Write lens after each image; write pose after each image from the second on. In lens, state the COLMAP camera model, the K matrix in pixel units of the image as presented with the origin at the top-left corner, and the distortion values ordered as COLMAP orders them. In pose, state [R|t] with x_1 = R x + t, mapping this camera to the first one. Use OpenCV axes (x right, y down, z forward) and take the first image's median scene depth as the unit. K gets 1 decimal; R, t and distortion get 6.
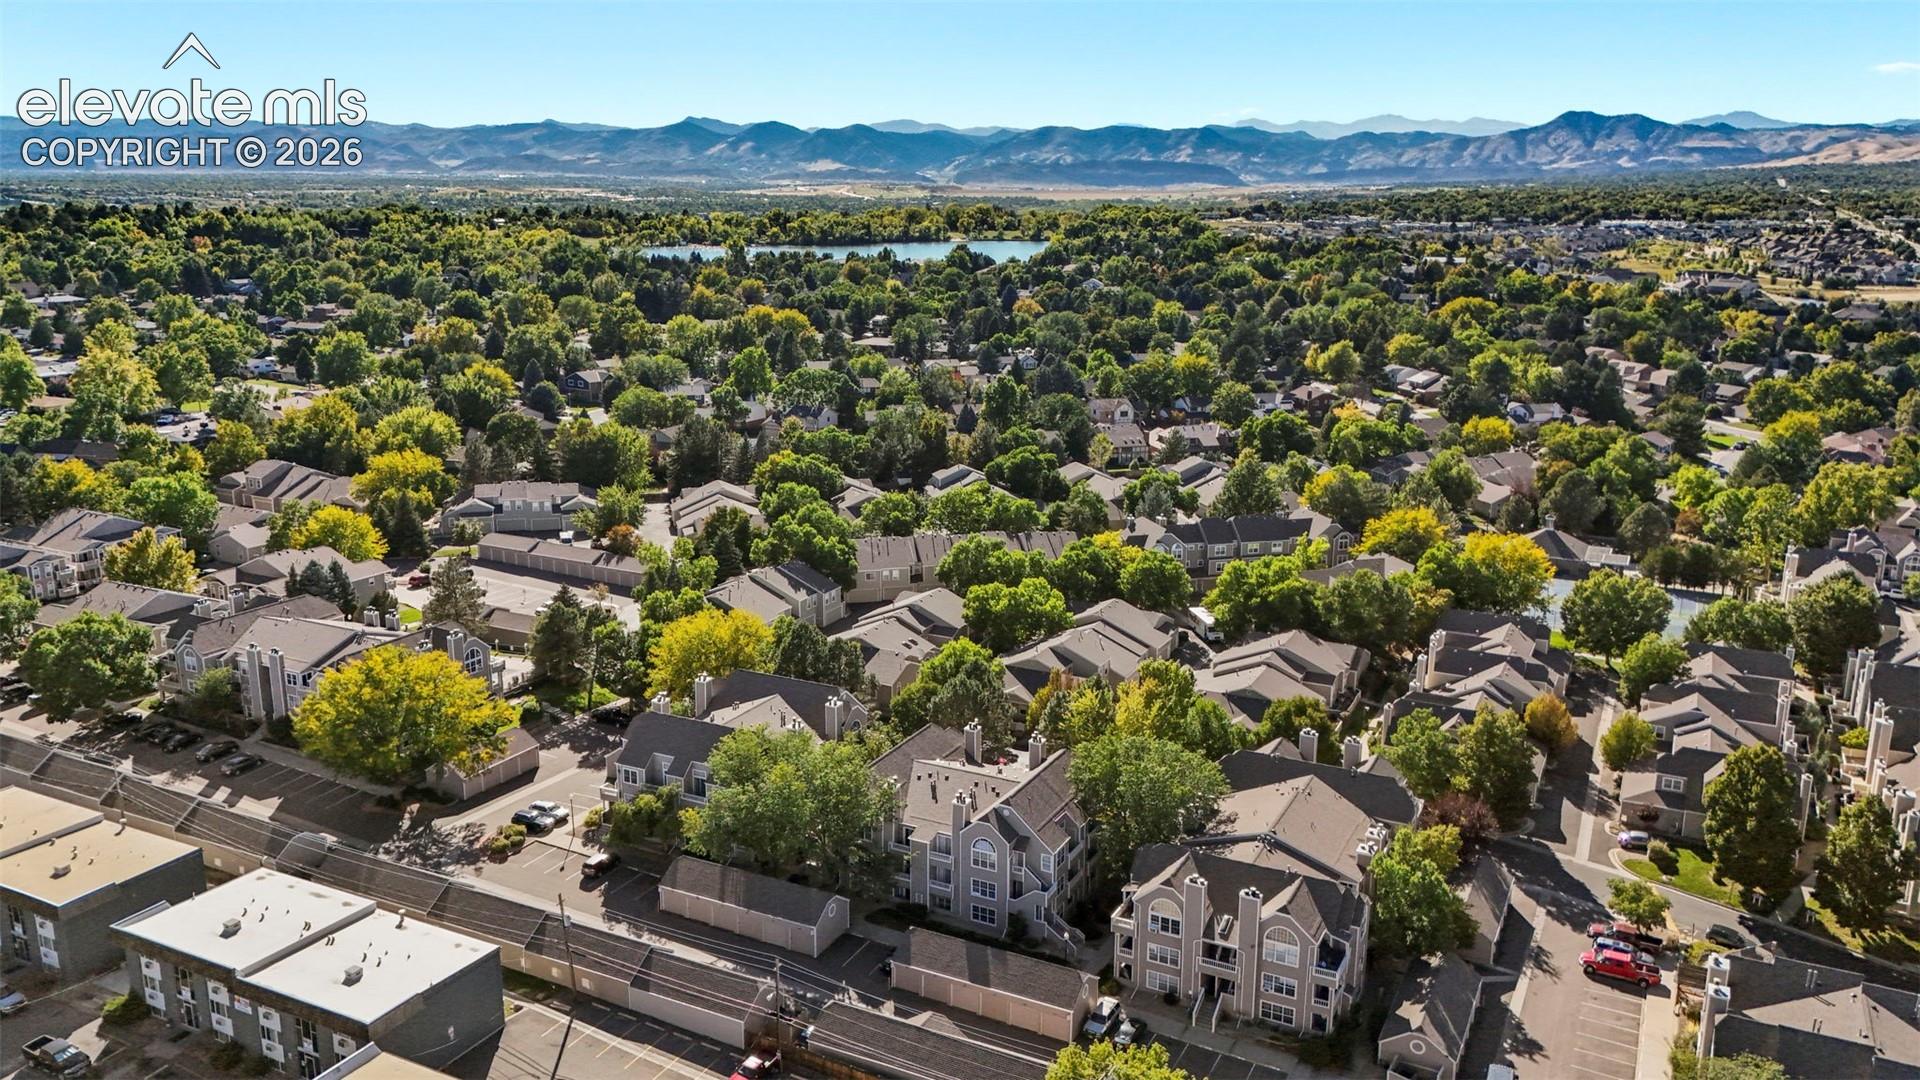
lens RADIAL K [[1407.4, 0, 963.8], [0, 1407.4, 541.4], [0, 0, 1]] dist [0.081902, -0.082657]
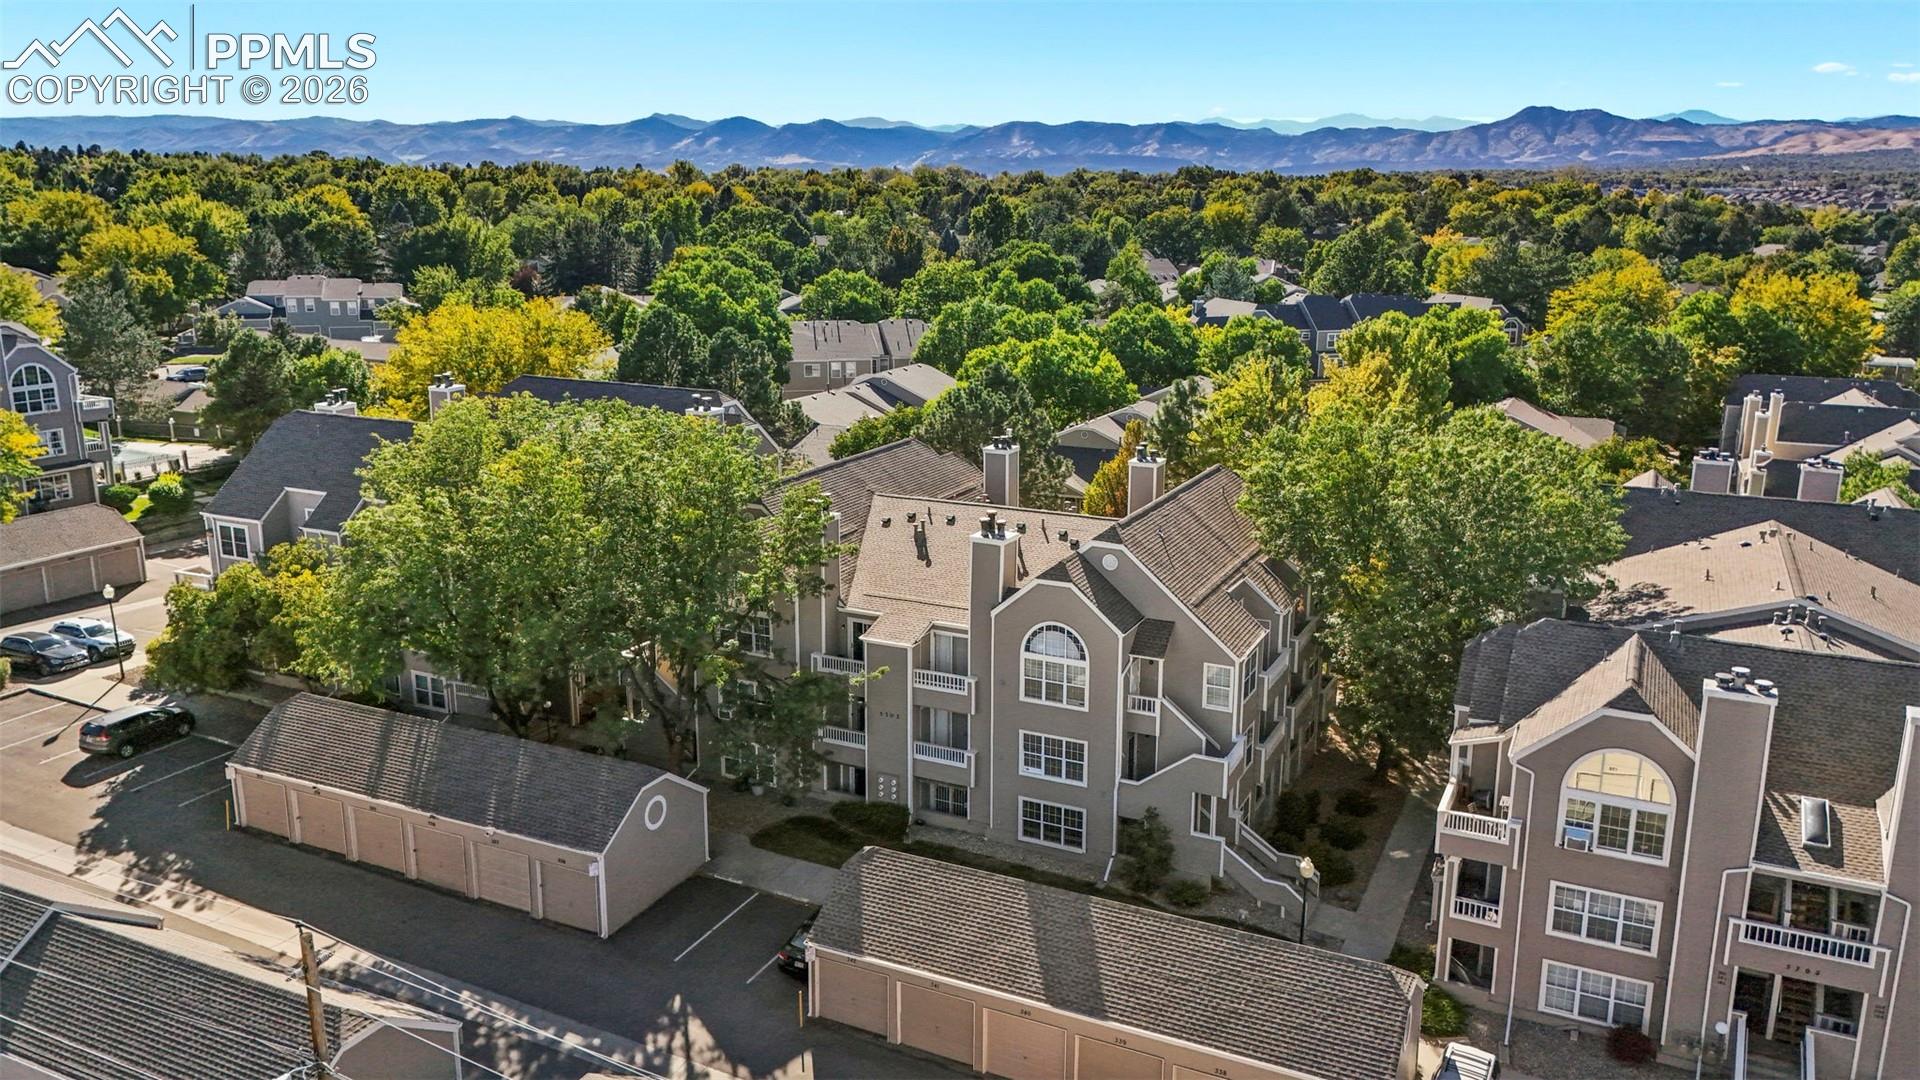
lens RADIAL K [[1407.4, 0, 963.8], [0, 1407.4, 541.4], [0, 0, 1]] dist [0.081902, -0.082657]
pose [[0.999758, -0.005694, 0.021237, -0.018039], [0.005587, 0.999971, 0.005096, 0.179667], [-0.021266, -0.004976, 0.999761, 0.596827]]
